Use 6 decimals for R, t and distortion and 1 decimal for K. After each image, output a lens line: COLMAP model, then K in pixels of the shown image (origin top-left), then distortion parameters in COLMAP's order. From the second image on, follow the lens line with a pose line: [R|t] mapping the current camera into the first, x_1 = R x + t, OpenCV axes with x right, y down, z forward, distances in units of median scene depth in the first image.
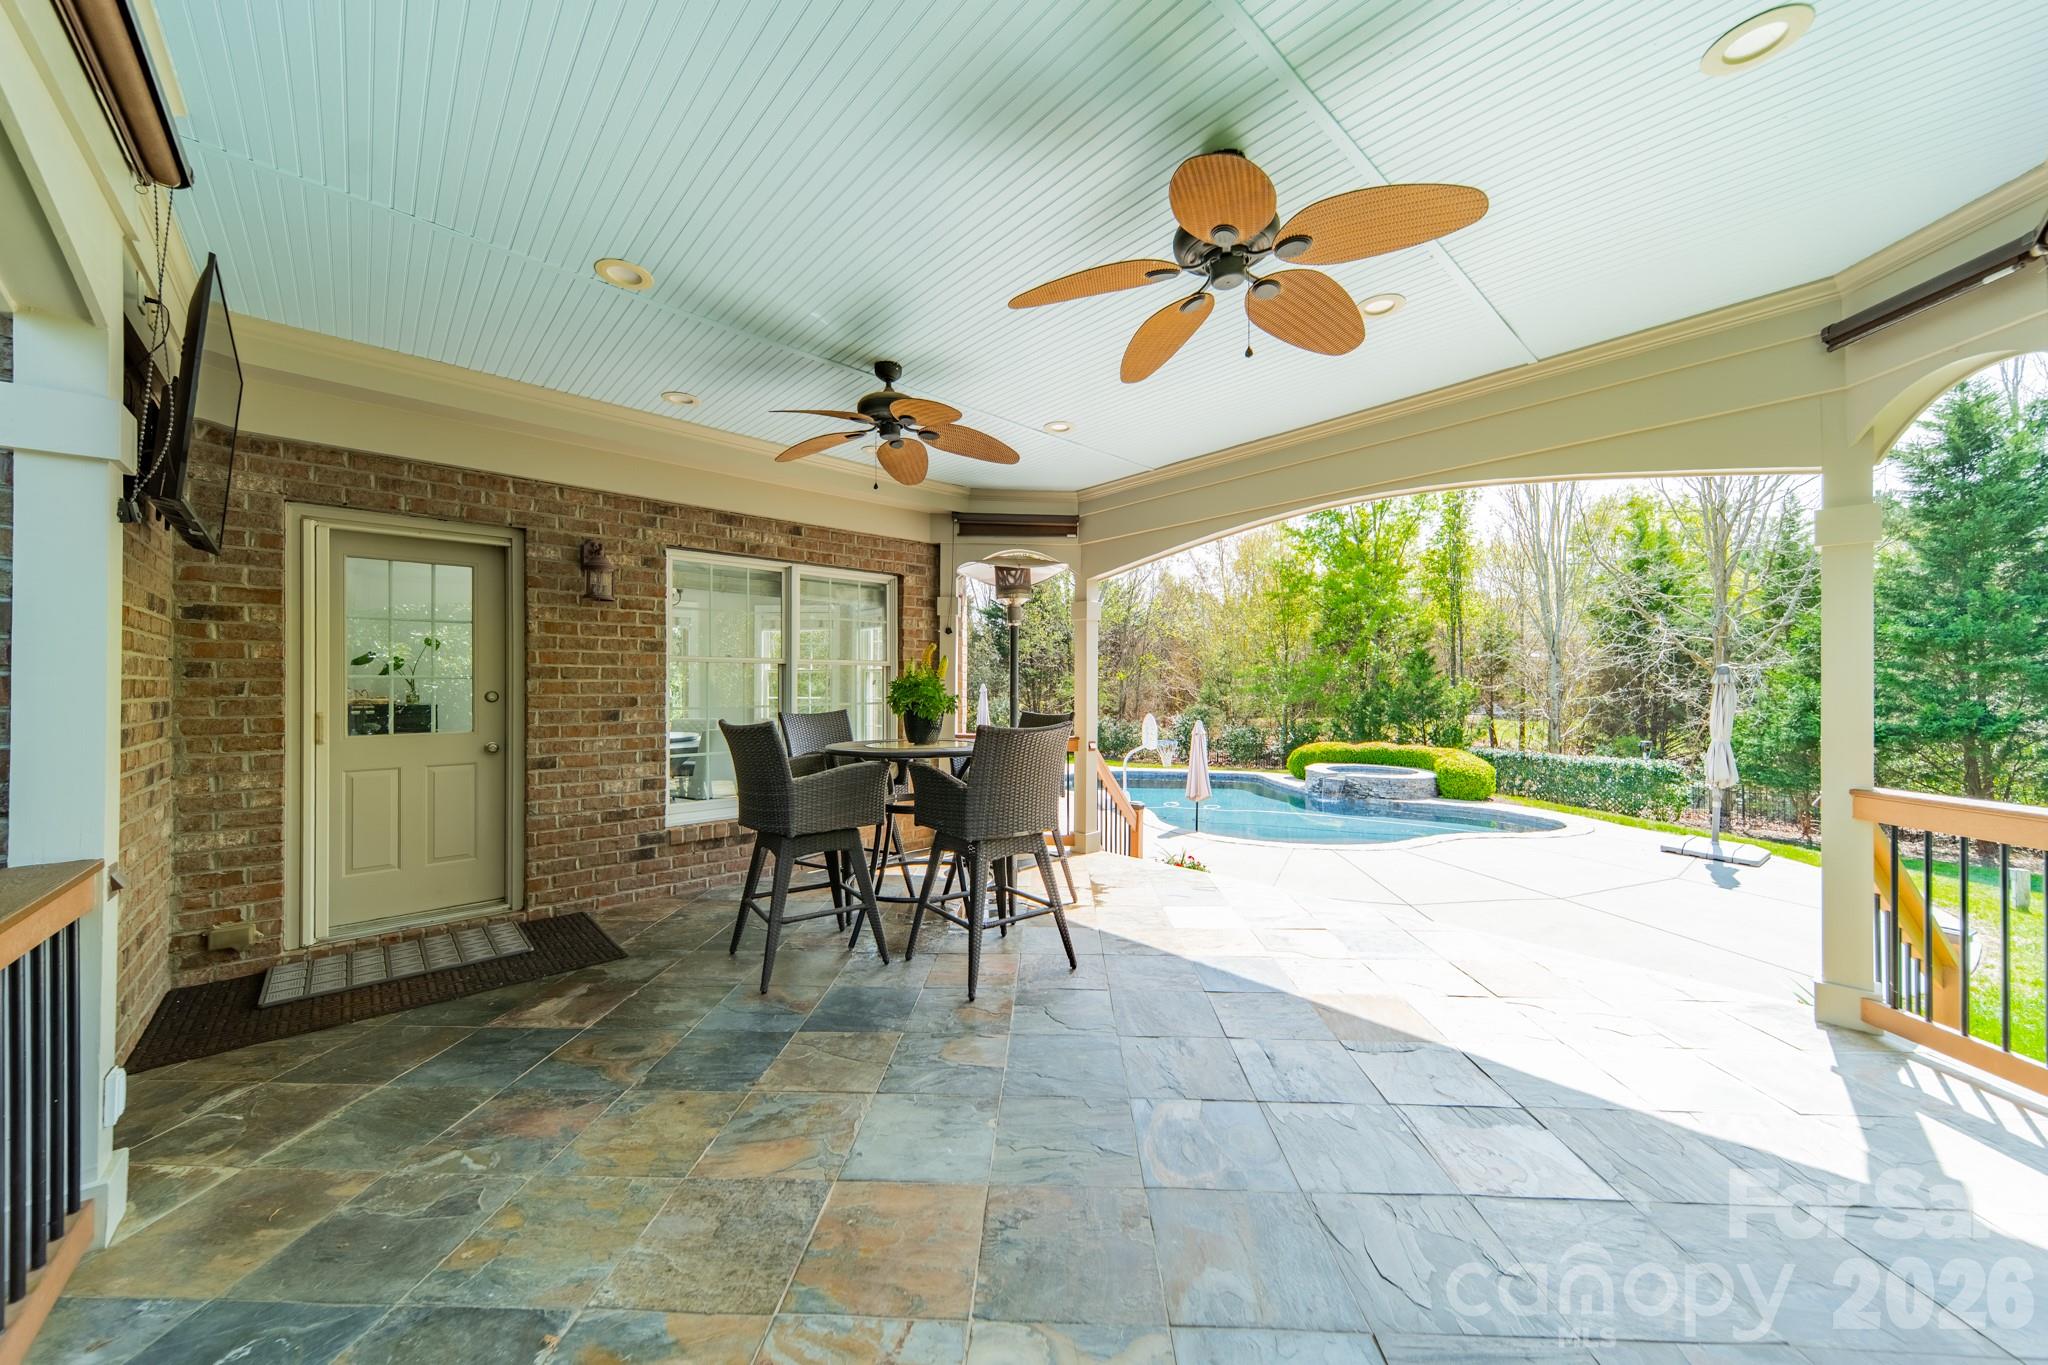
lens RADIAL K [[721.1, 0, 1021.9], [0, 721.1, 684.6], [0, 0, 1]] dist [0.000752, -0.000076]
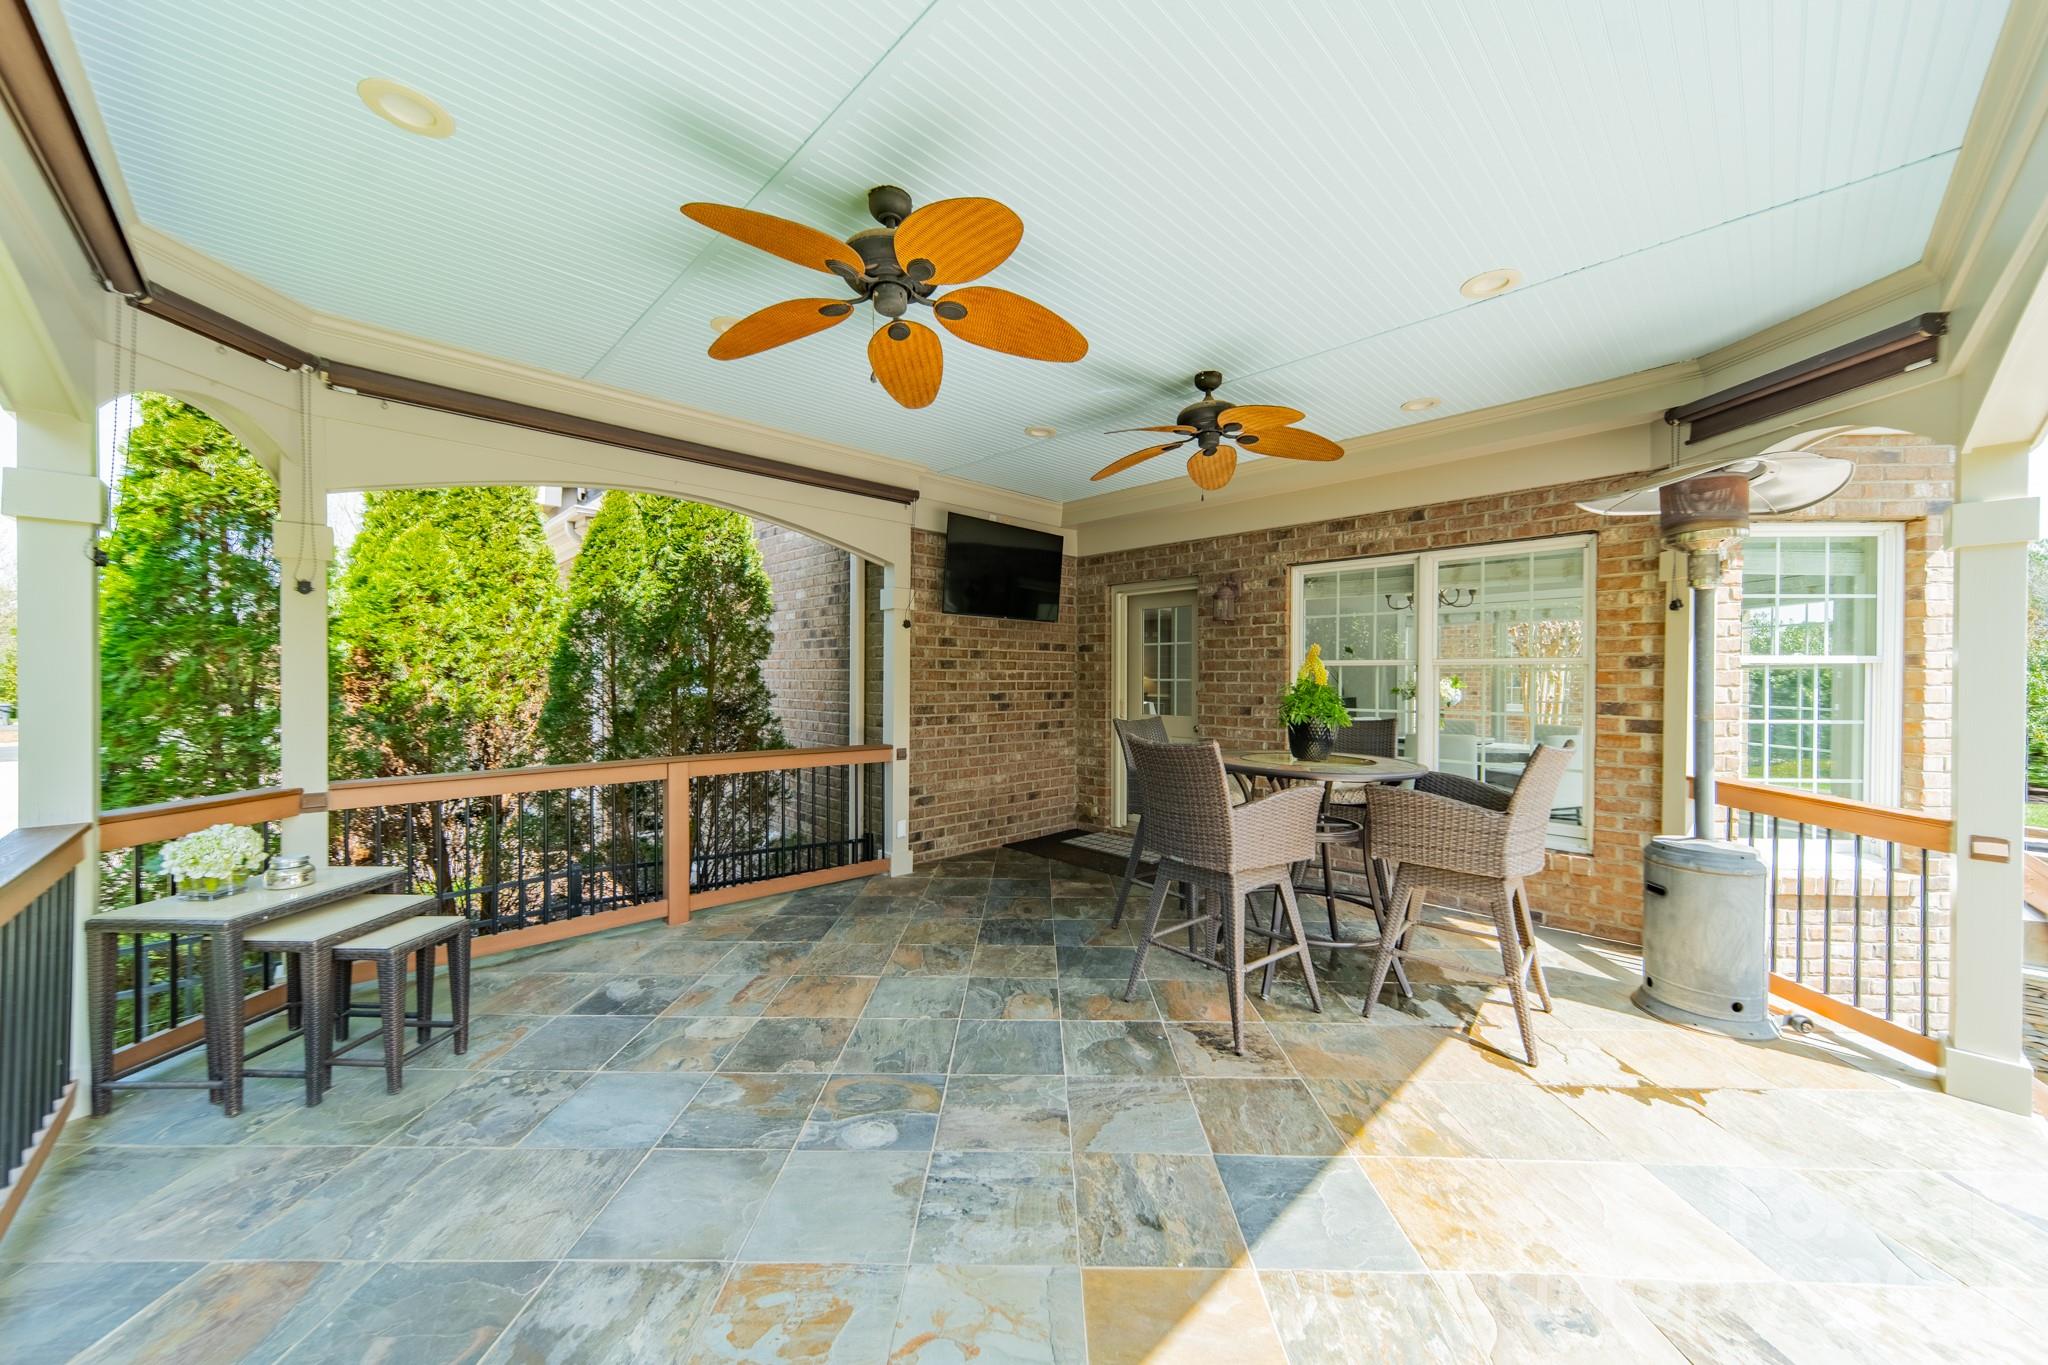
lens RADIAL K [[721.1, 0, 1026.5], [0, 721.1, 680.8], [0, 0, 1]] dist [0.000752, -0.000076]
pose [[0.029315, 0.008371, -0.999535, 0.654432], [-0.002620, 0.999962, 0.008298, -0.018133], [0.999567, 0.002375, 0.029336, 0.570127]]
